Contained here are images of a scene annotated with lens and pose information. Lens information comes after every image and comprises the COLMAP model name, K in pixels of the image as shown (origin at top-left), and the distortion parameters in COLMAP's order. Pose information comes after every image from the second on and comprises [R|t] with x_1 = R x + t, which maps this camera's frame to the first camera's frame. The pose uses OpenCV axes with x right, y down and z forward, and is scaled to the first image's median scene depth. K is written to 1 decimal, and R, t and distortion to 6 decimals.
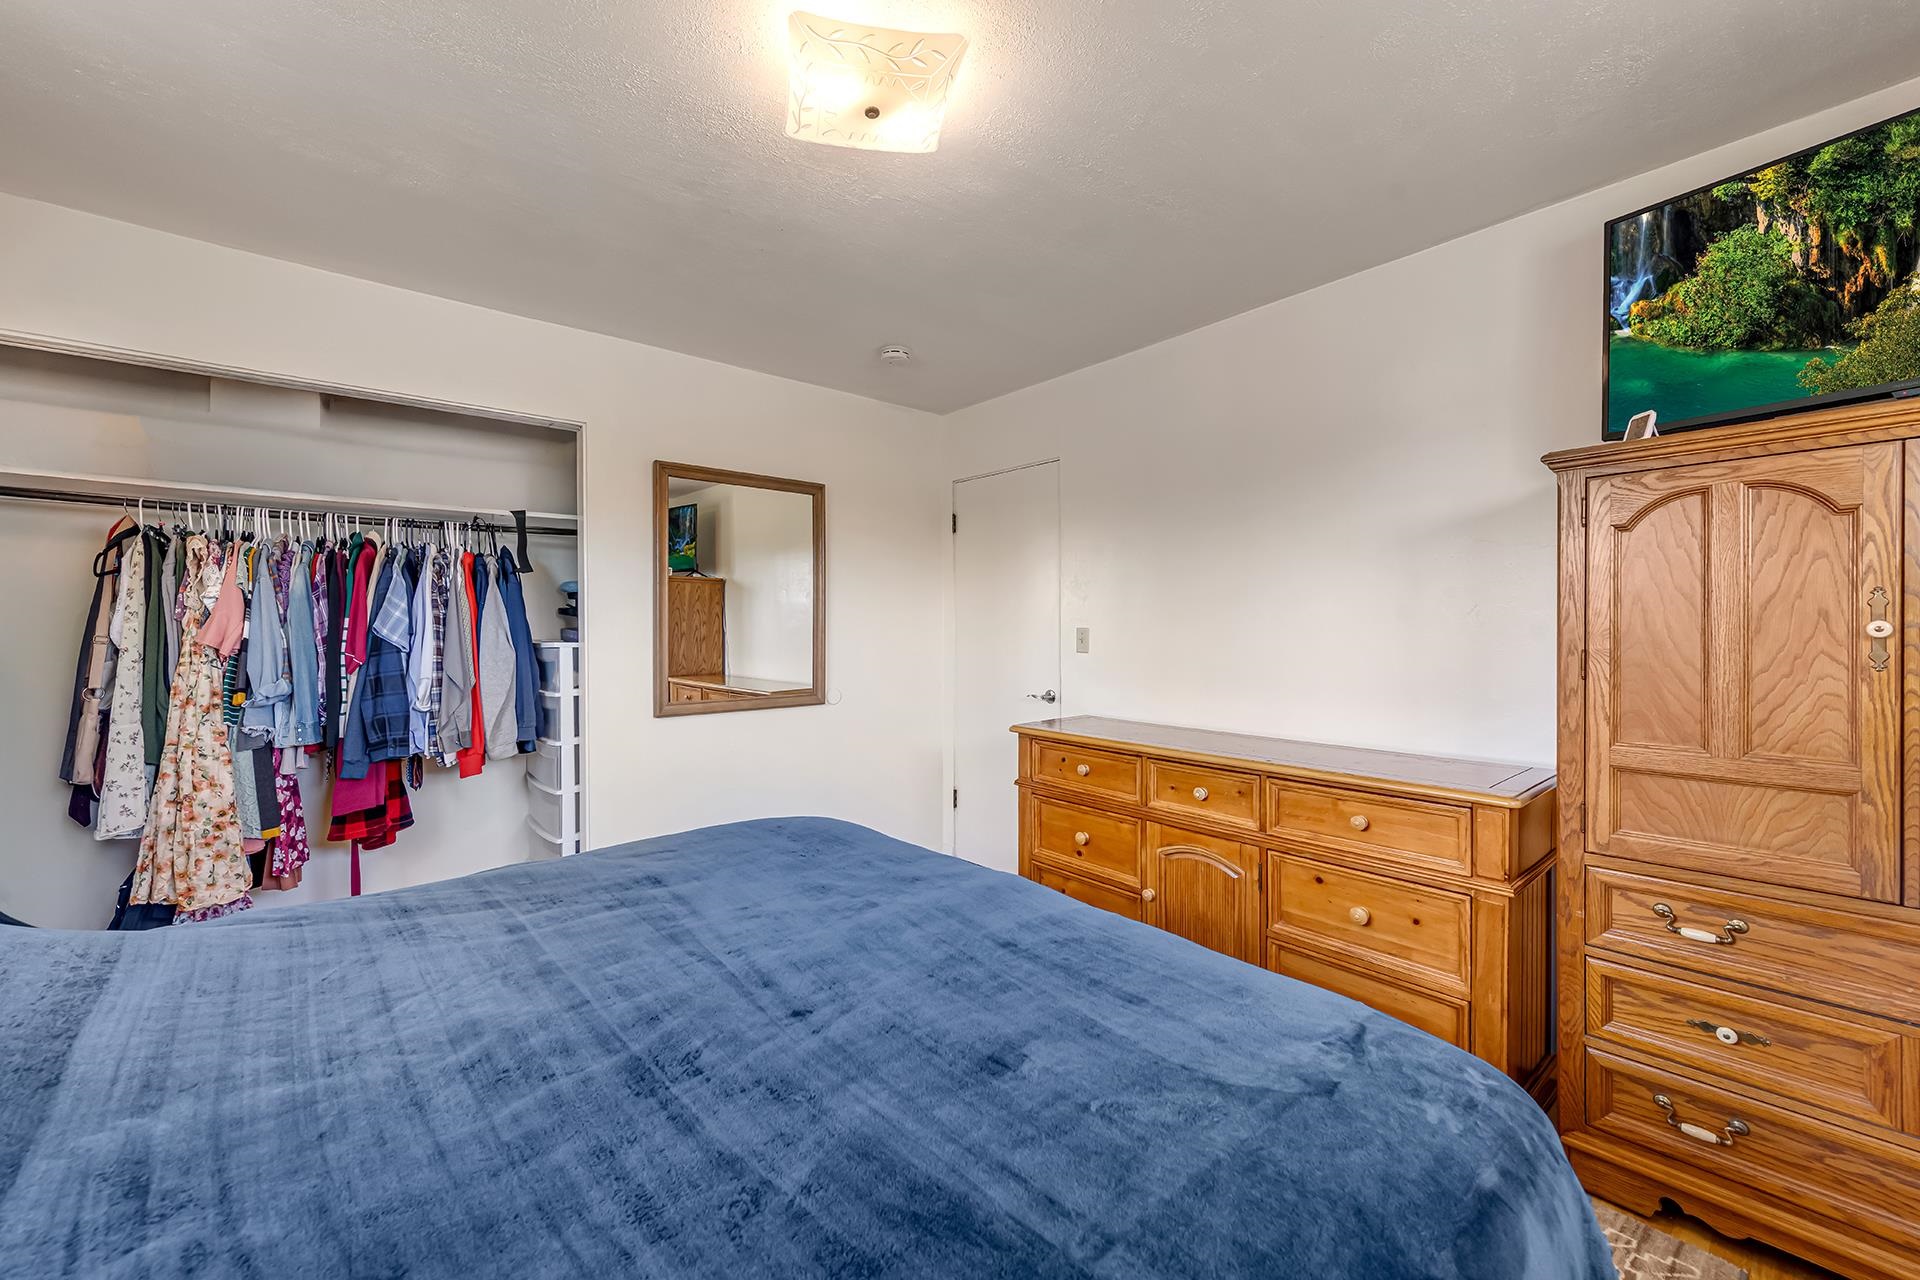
lens RADIAL K [[760.1, 0, 956.7], [0, 760.1, 633.7], [0, 0, 1]] dist [-0.000698, 0.000062]
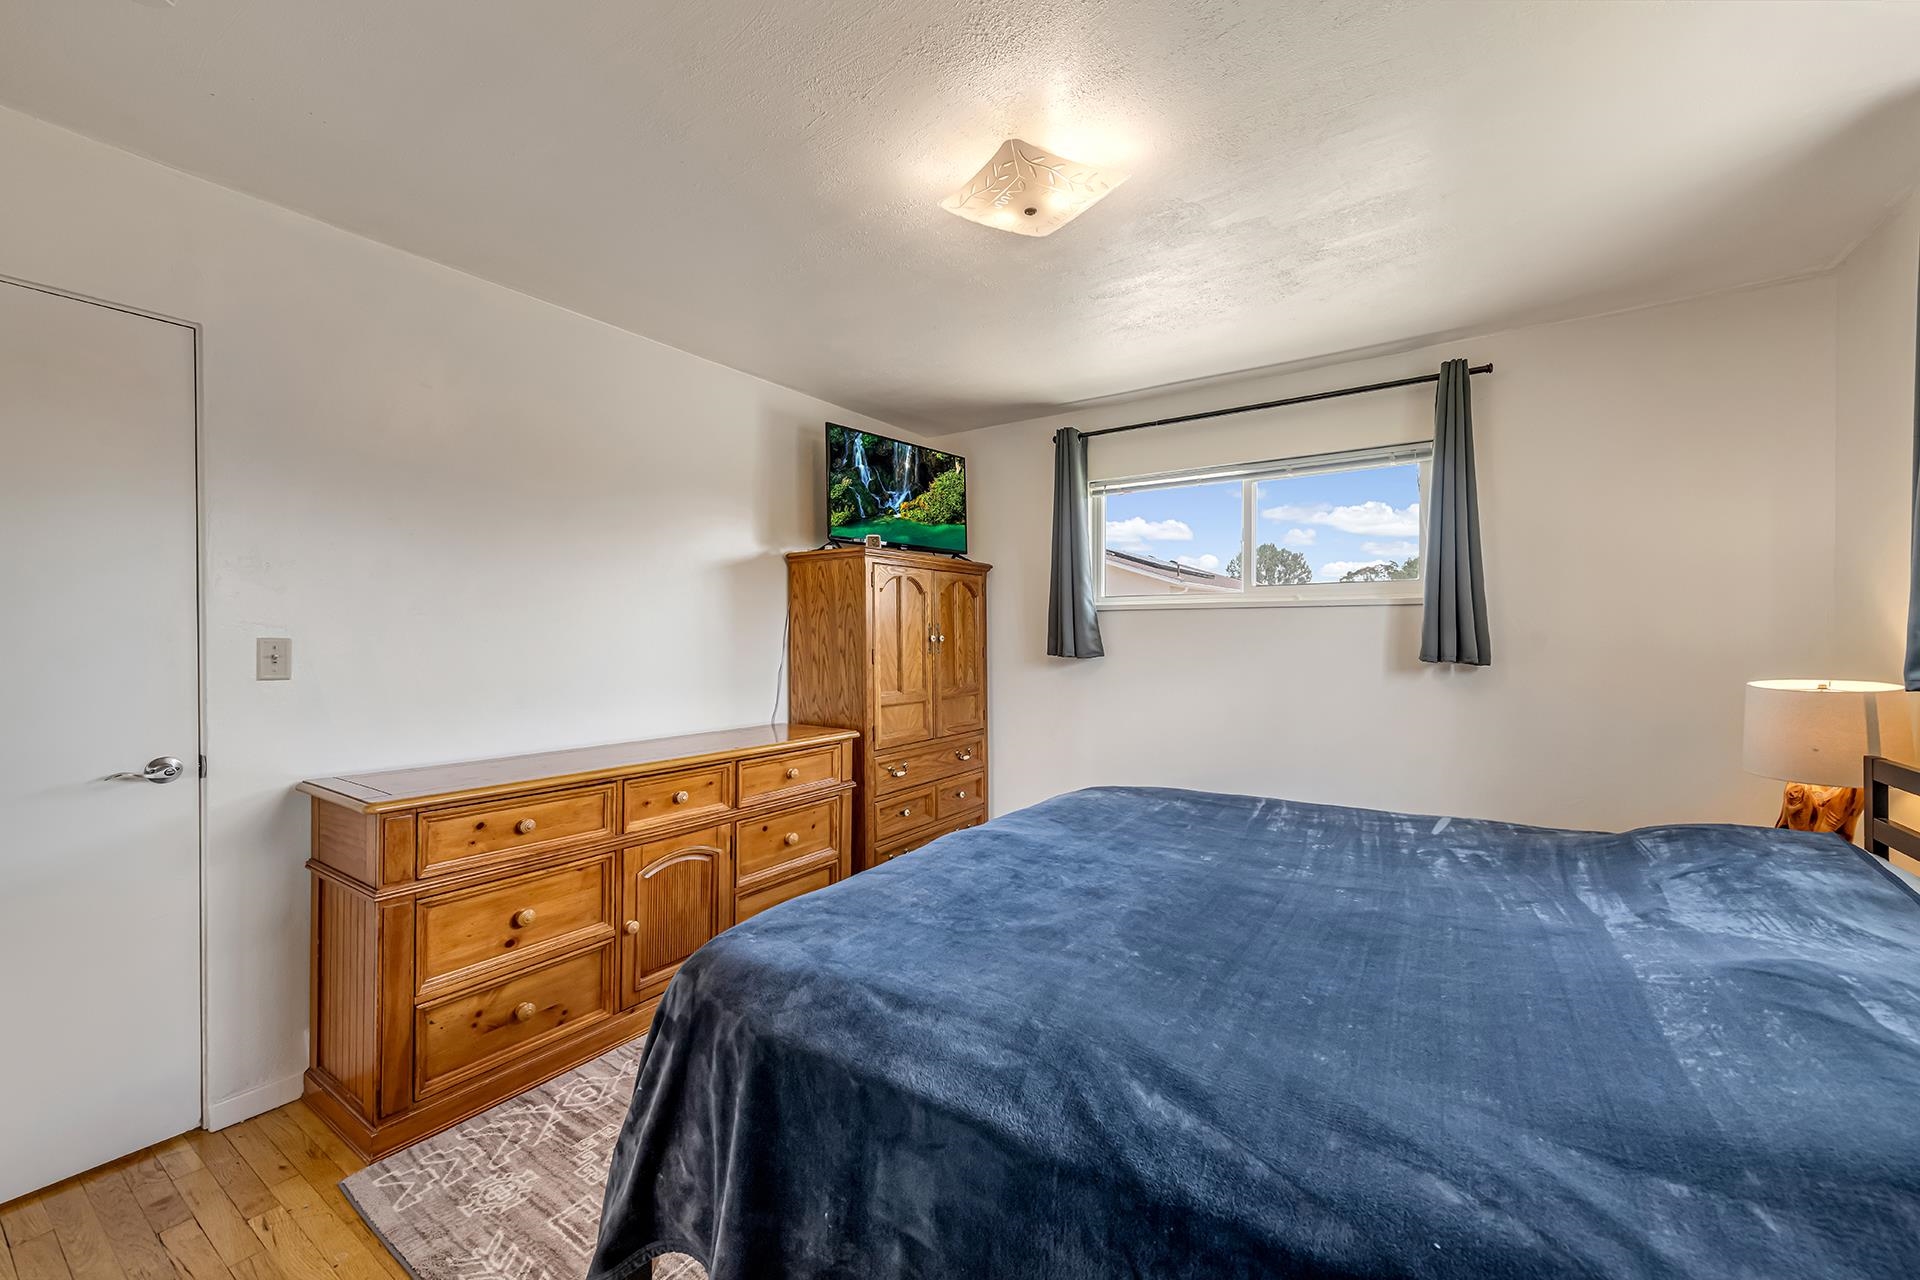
lens RADIAL K [[760.1, 0, 954.7], [0, 760.1, 633.9], [0, 0, 1]] dist [-0.000698, 0.000062]
pose [[-0.268354, 0.000905, 0.963320, -0.915811], [0.004280, 0.999991, 0.000253, -0.014491], [-0.963311, 0.004191, -0.268355, 1.065860]]
